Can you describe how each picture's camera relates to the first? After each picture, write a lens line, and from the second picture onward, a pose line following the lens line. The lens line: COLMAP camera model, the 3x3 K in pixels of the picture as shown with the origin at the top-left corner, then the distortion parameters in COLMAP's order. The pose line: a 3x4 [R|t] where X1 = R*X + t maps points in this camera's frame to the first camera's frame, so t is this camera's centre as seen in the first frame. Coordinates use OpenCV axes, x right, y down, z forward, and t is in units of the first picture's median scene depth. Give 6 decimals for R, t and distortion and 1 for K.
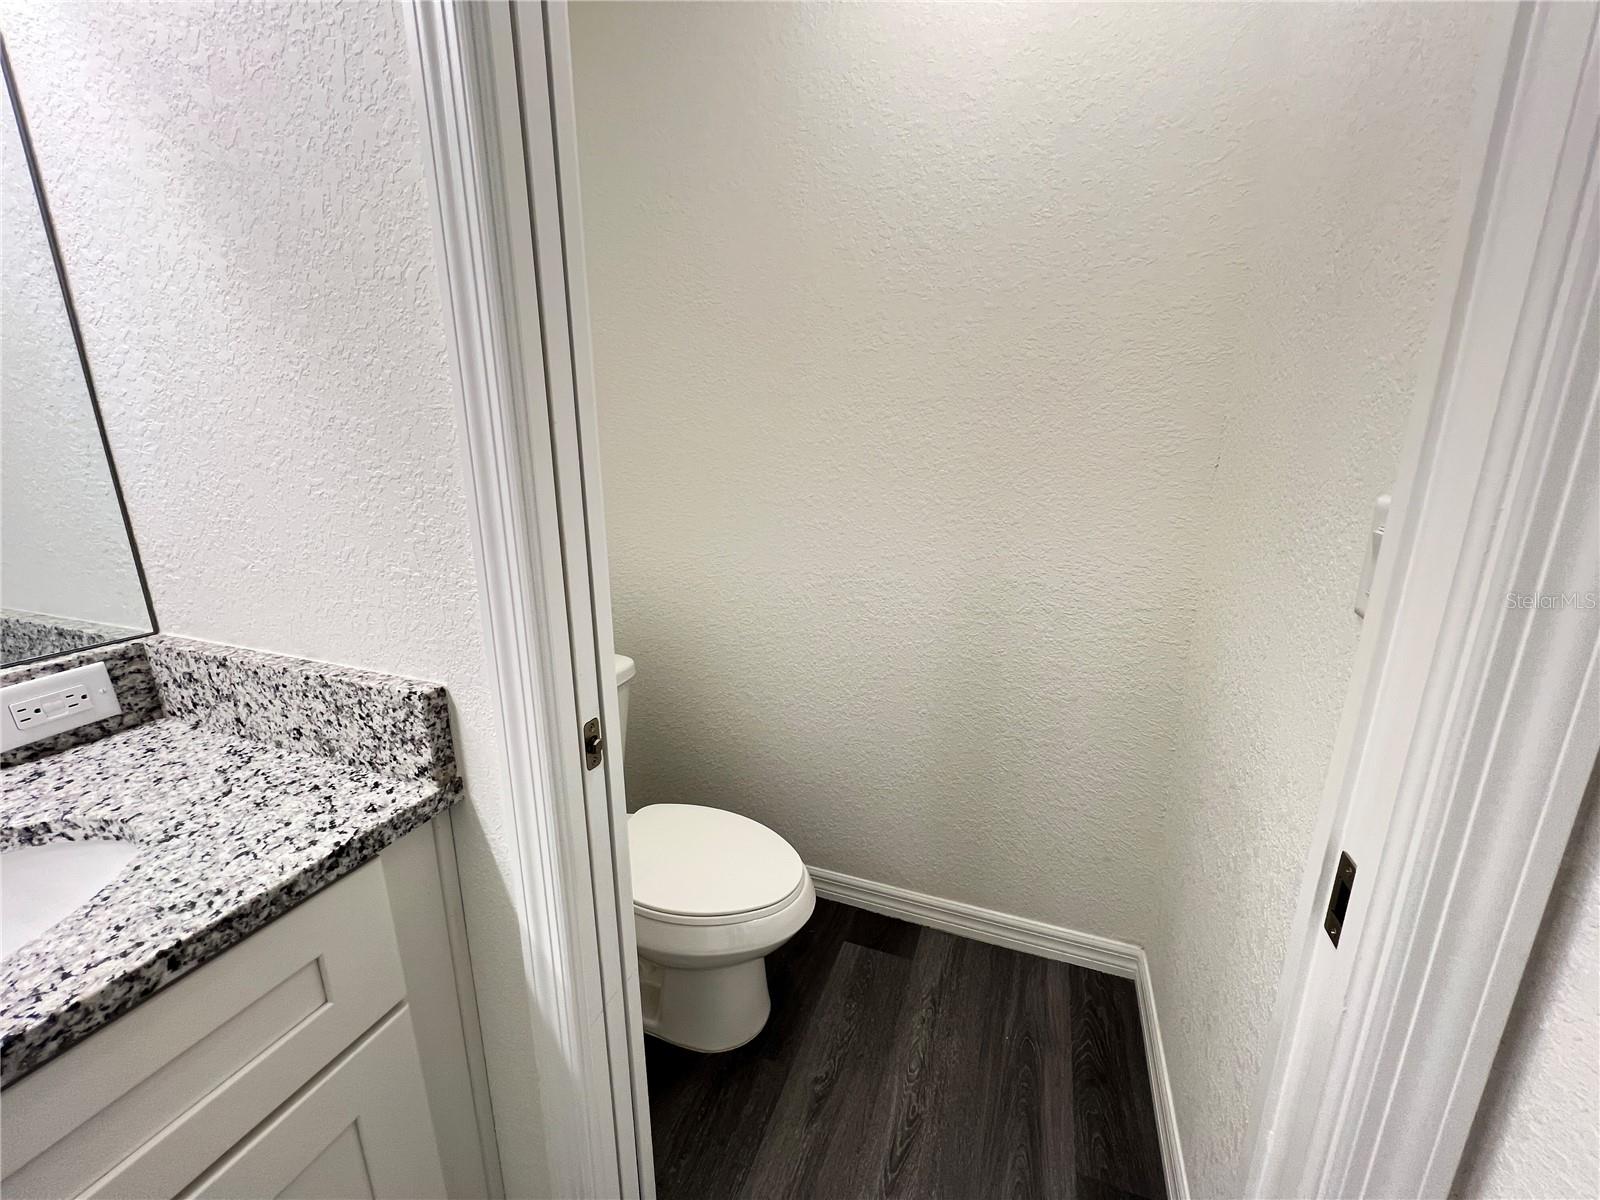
lens RADIAL K [[640.3, 0, 800.1], [0, 640.3, 601.2], [0, 0, 1]] dist [-0.001816, 0.000234]
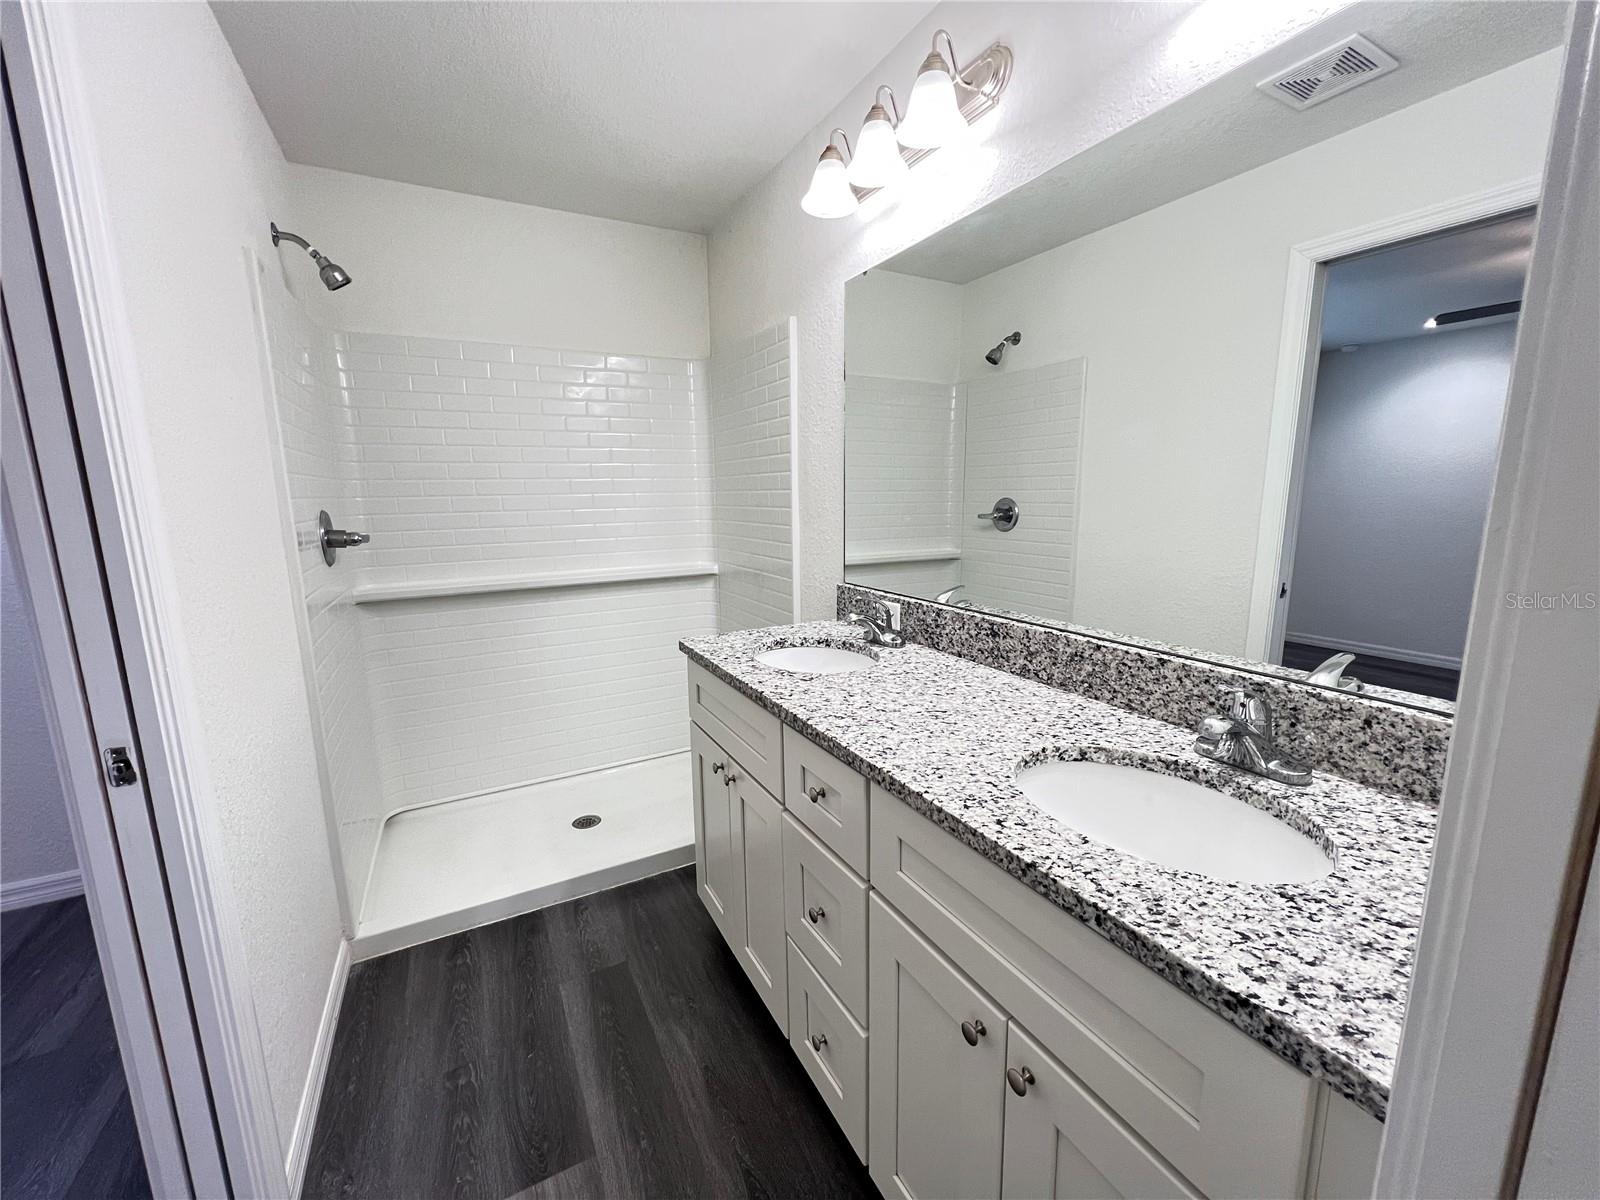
lens RADIAL K [[640.3, 0, 806.1], [0, 640.3, 599.5], [0, 0, 1]] dist [-0.001816, 0.000234]
pose [[-0.653538, 0.147468, -0.742389, 0.217420], [-0.166919, 0.928608, 0.331400, -0.299586], [0.738259, 0.340501, -0.582265, 0.922730]]
